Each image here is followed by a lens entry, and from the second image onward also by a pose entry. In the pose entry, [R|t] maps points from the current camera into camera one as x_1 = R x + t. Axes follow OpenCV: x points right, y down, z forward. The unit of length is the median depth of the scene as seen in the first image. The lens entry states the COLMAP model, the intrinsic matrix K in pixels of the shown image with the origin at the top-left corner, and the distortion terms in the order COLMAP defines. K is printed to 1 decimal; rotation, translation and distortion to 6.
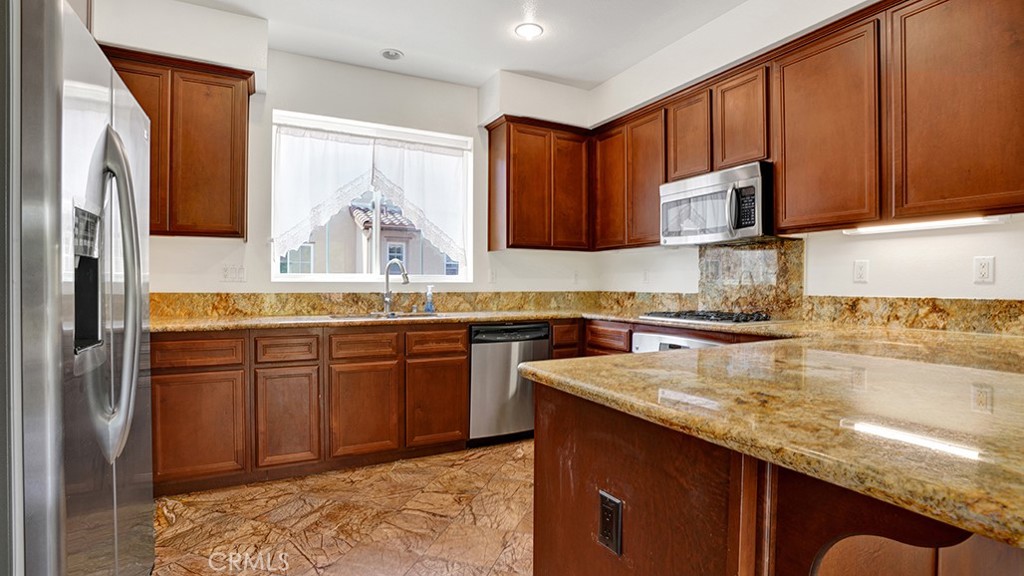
lens RADIAL K [[481.3, 0, 512.0], [0, 481.3, 288.0], [0, 0, 1]] dist [-0.075036, 0.030736]
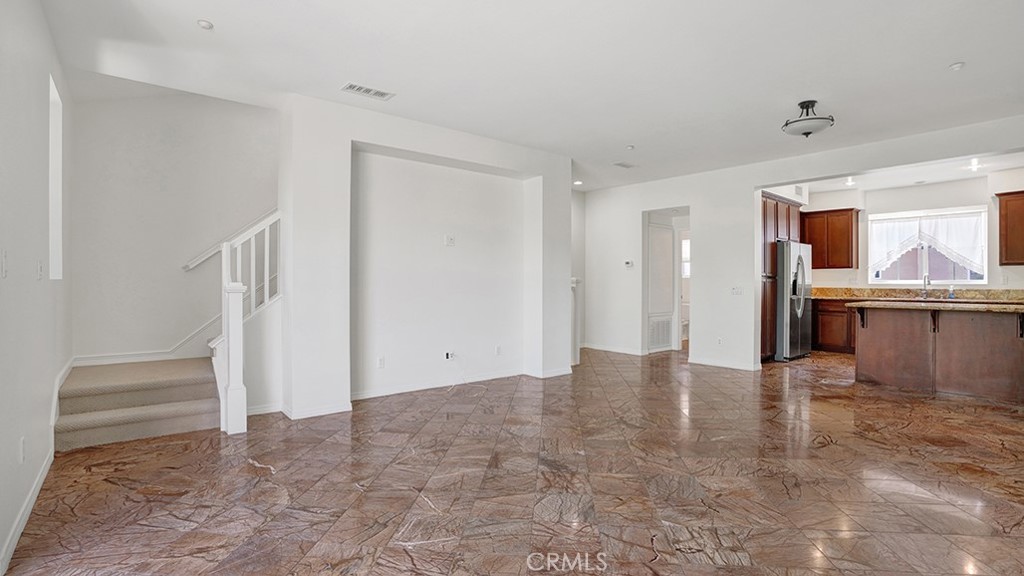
lens RADIAL K [[481.3, 0, 512.0], [0, 481.3, 288.0], [0, 0, 1]] dist [-0.075036, 0.030736]
pose [[0.202710, 0.005335, -0.979224, 1.529714], [-0.009322, 0.999950, 0.003518, 0.017658], [0.979194, 0.008416, 0.202750, -1.357164]]
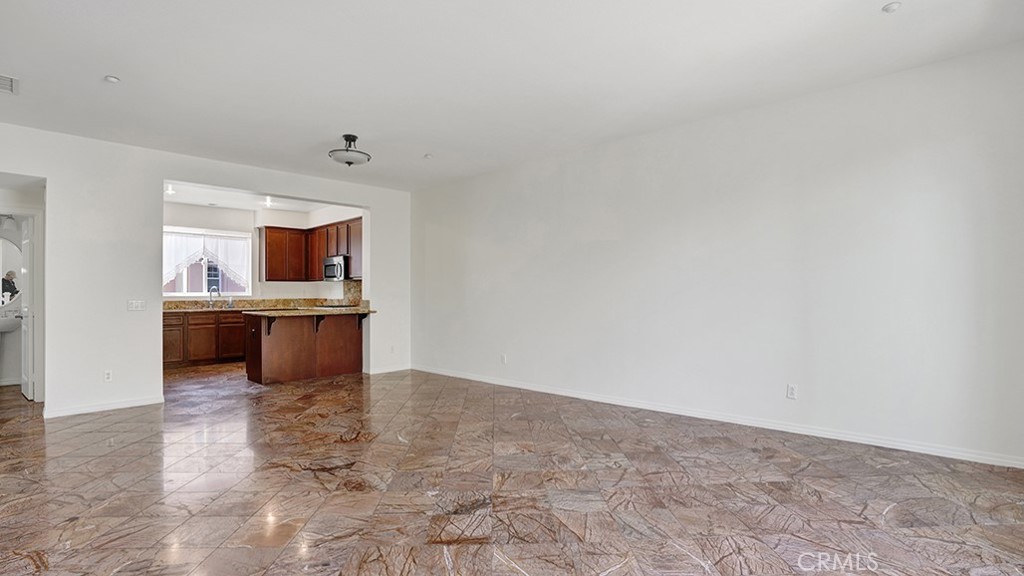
lens RADIAL K [[481.3, 0, 512.0], [0, 481.3, 288.0], [0, 0, 1]] dist [-0.075036, 0.030736]
pose [[0.945602, -0.007053, 0.325249, 0.439475], [0.014281, 0.999701, -0.019840, 0.018665], [-0.325012, 0.023406, 0.945420, -1.865134]]
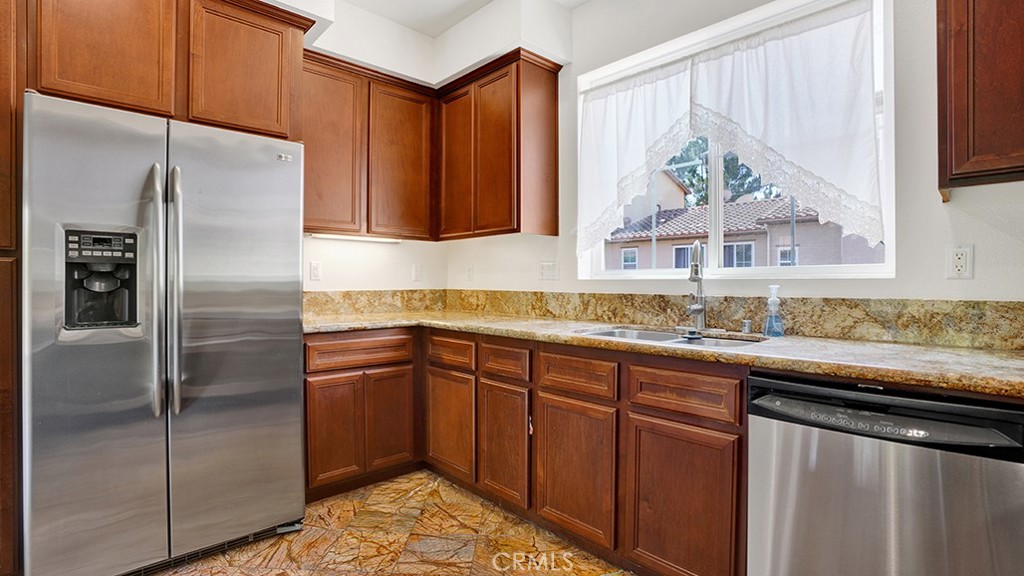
lens RADIAL K [[483.5, 0, 510.9], [0, 483.5, 279.2], [0, 0, 1]] dist [-0.082047, 0.031482]
pose [[0.261834, -0.005557, -0.965097, 0.291992], [-0.003443, 0.999972, -0.006692, -0.007687], [0.965107, 0.005075, 0.261807, 0.661939]]
